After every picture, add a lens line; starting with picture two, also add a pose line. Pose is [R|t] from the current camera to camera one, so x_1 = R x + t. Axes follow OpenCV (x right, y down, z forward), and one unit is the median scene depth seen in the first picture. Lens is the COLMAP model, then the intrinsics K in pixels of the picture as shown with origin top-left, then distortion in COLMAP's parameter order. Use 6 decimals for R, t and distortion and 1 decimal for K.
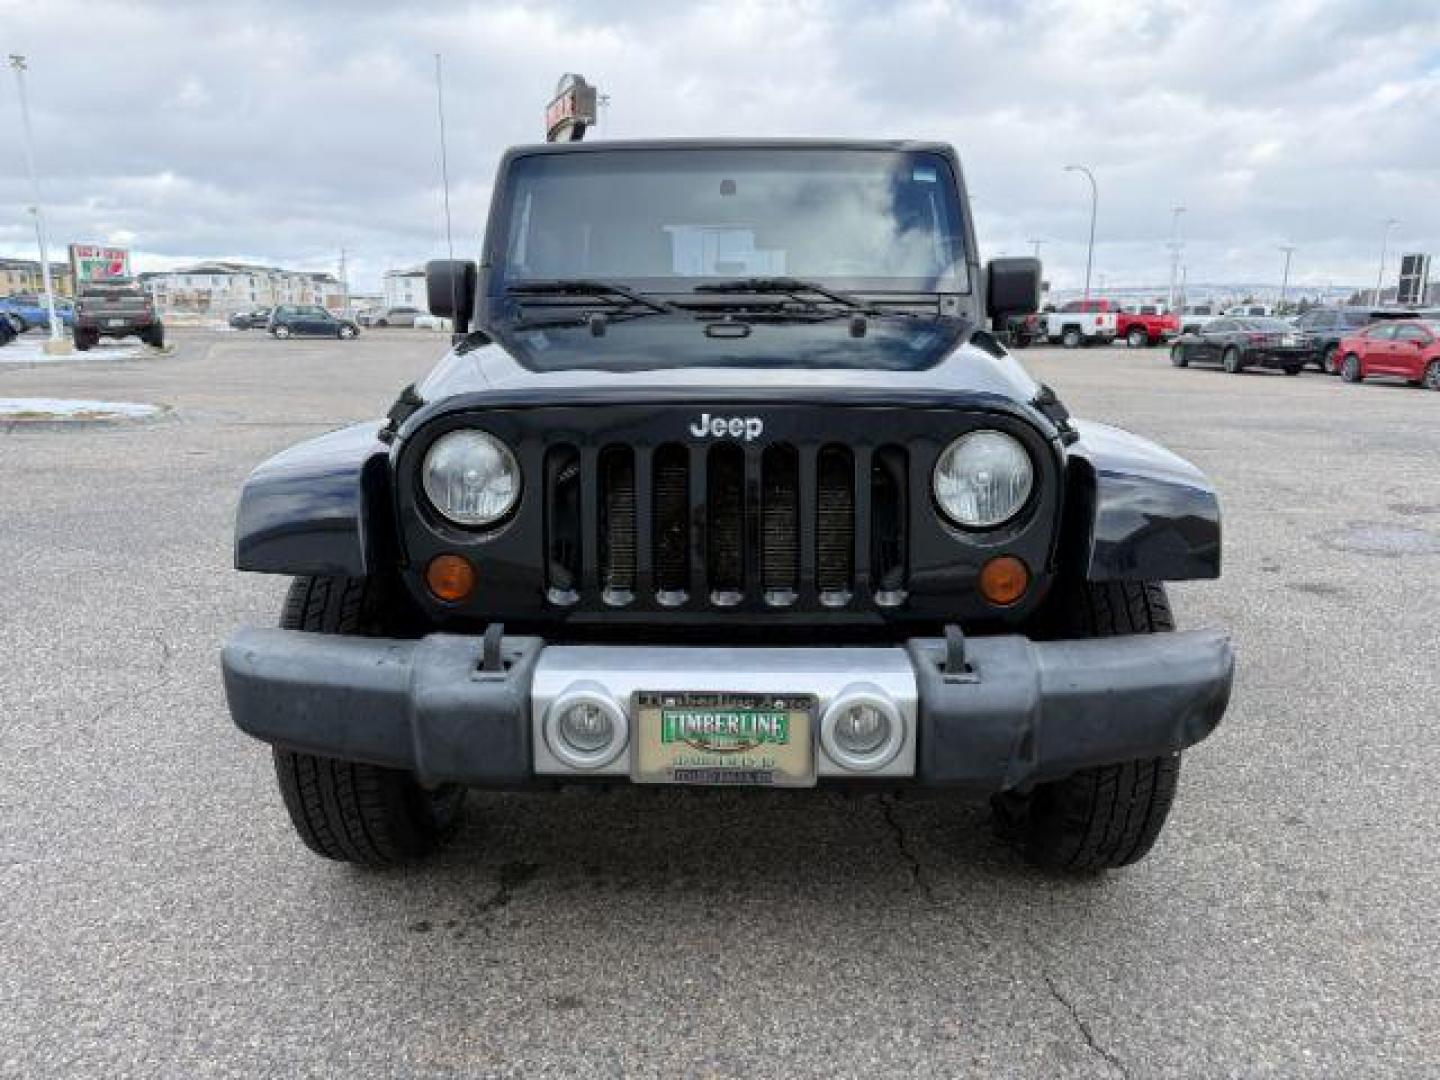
lens RADIAL K [[1033.1, 0, 720.0], [0, 1033.1, 540.0], [0, 0, 1]] dist [-0.000794, 0.000403]
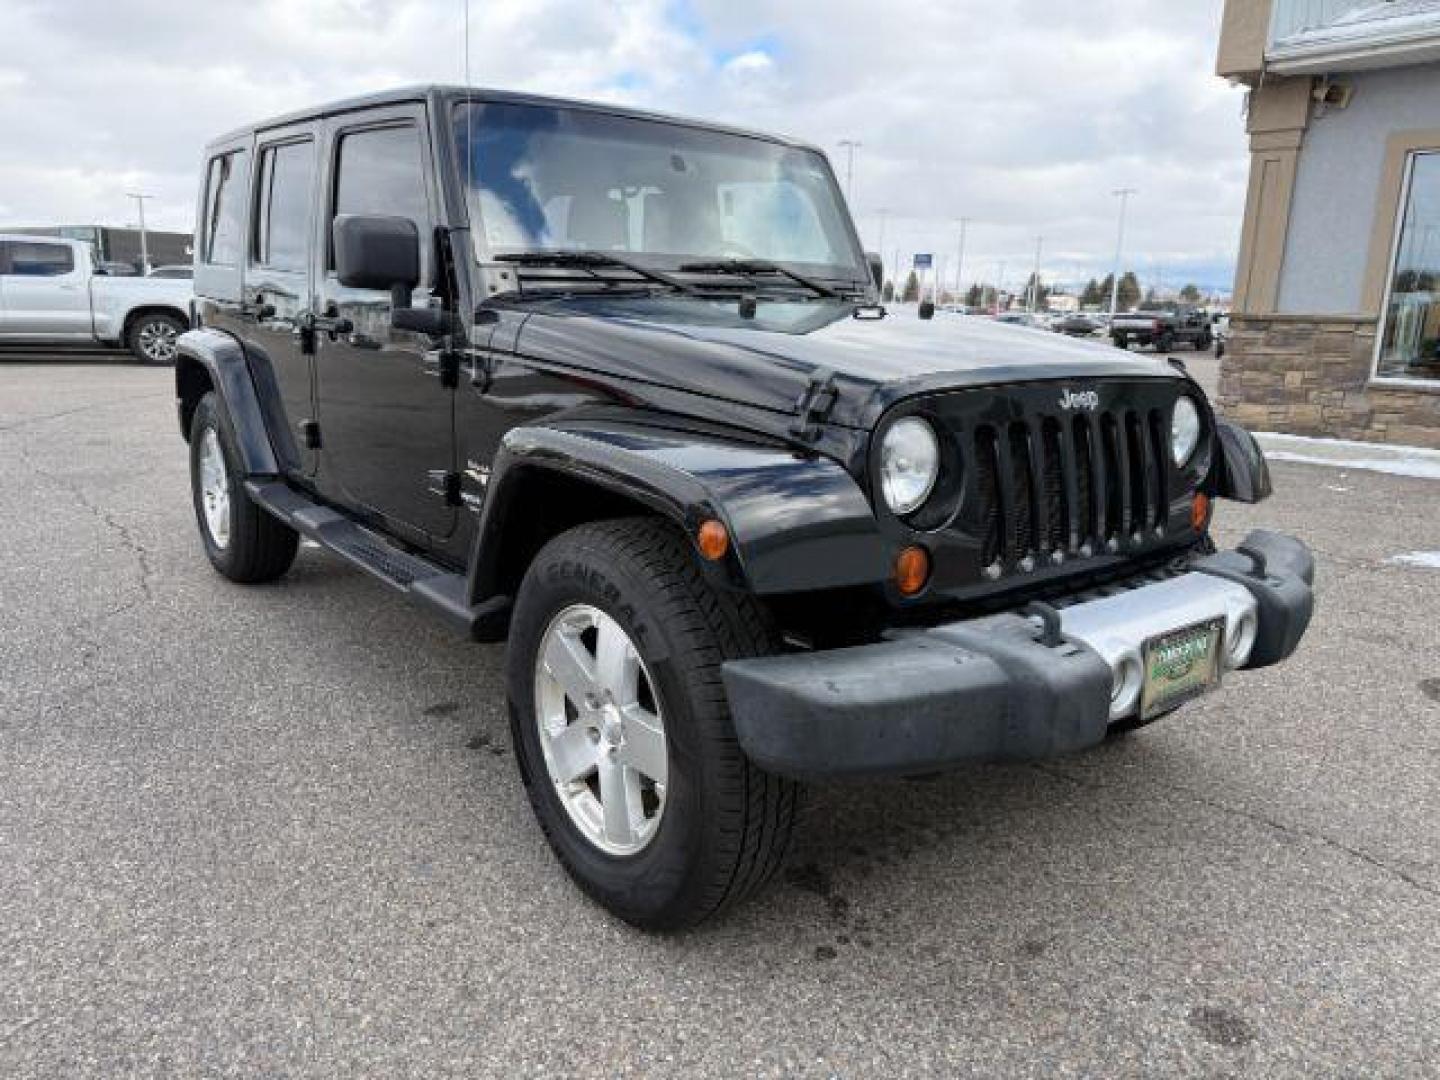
lens RADIAL K [[1033.1, 0, 720.0], [0, 1033.1, 540.0], [0, 0, 1]] dist [-0.000794, 0.000403]
pose [[0.771364, -0.128455, 0.623296, -0.890043], [0.114577, 0.991444, 0.062532, -0.064197], [-0.625995, 0.023180, 0.779482, 0.321392]]
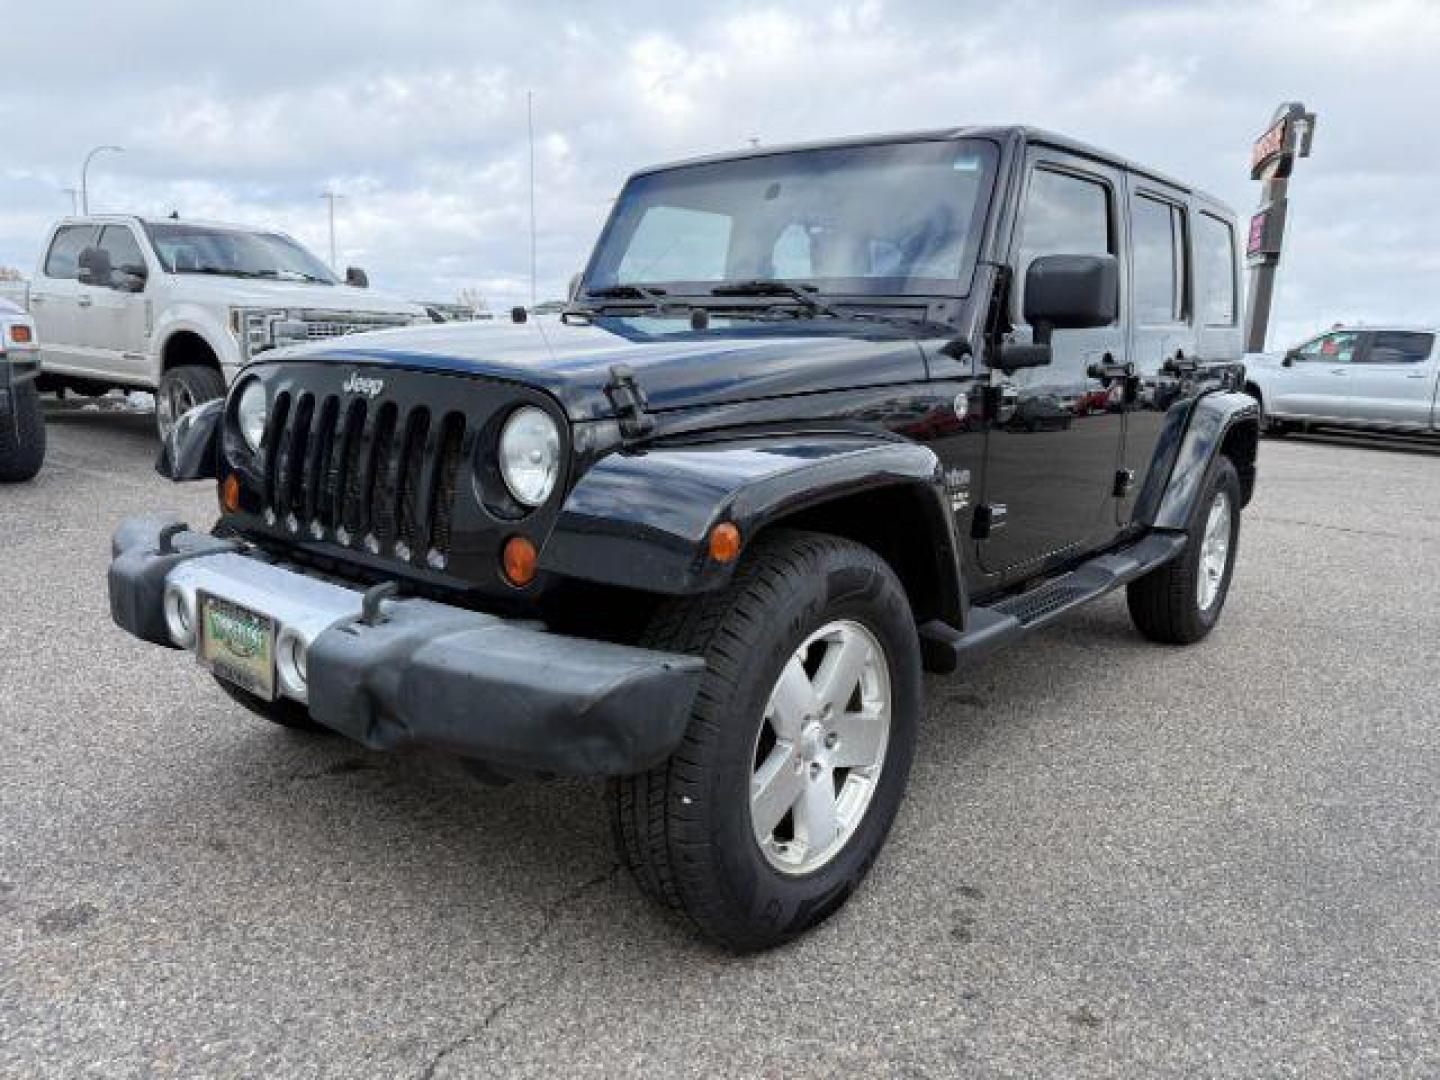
lens RADIAL K [[1039.1, 0, 720.0], [0, 1039.1, 540.0], [0, 0, 1]] dist [0.000503, -0.000822]
pose [[0.784851, 0.145295, -0.602411, 0.888507], [-0.173796, 0.984719, 0.011073, -0.020928], [0.594814, 0.096006, 0.798110, 0.300318]]
